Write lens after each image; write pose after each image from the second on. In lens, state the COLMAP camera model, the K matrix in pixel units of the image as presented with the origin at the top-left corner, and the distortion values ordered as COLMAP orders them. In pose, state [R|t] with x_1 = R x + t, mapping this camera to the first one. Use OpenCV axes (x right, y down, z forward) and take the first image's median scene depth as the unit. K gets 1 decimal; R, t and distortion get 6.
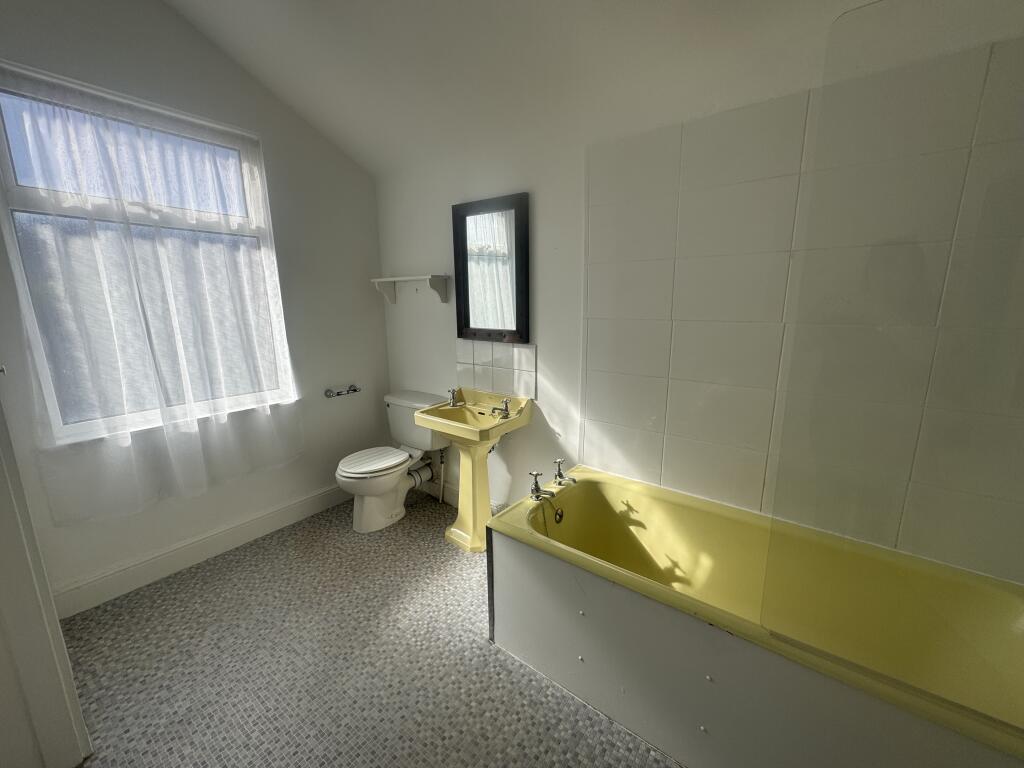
lens RADIAL K [[405.9, 0, 513.7], [0, 405.9, 382.5], [0, 0, 1]] dist [0.000906, 0.000006]
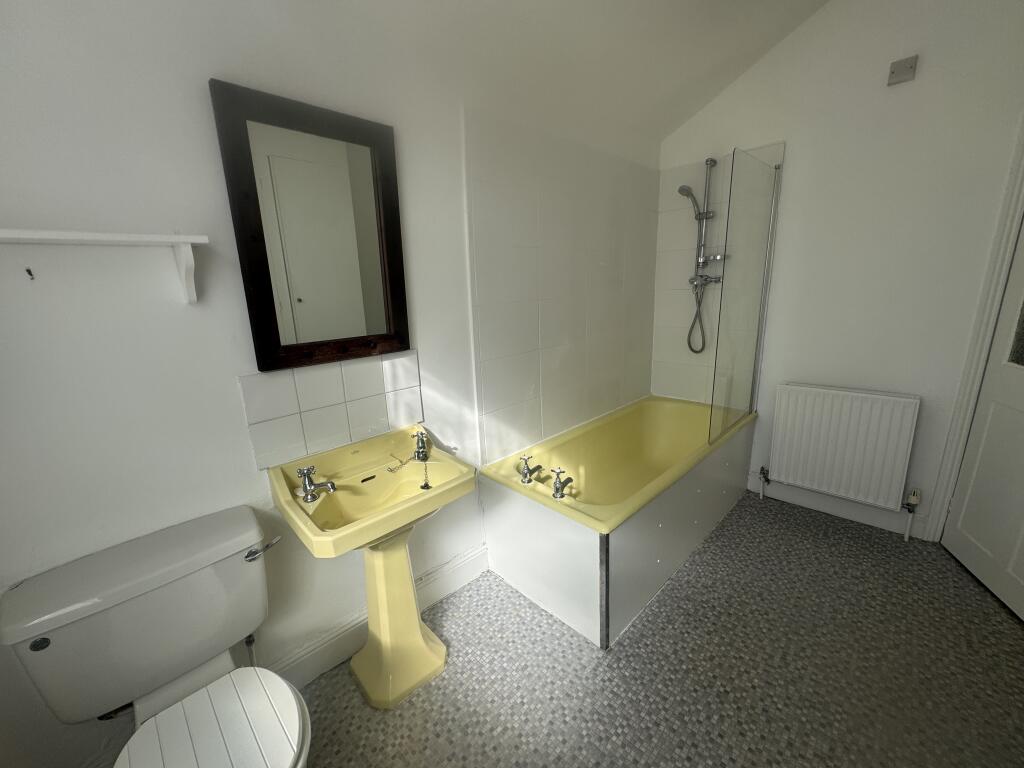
lens RADIAL K [[405.9, 0, 513.7], [0, 405.9, 382.5], [0, 0, 1]] dist [0.000906, 0.000006]
pose [[0.142098, -0.244109, 0.959280, -0.765324], [0.225232, 0.951667, 0.208809, -0.177730], [-0.963887, 0.186389, 0.190211, 0.838631]]
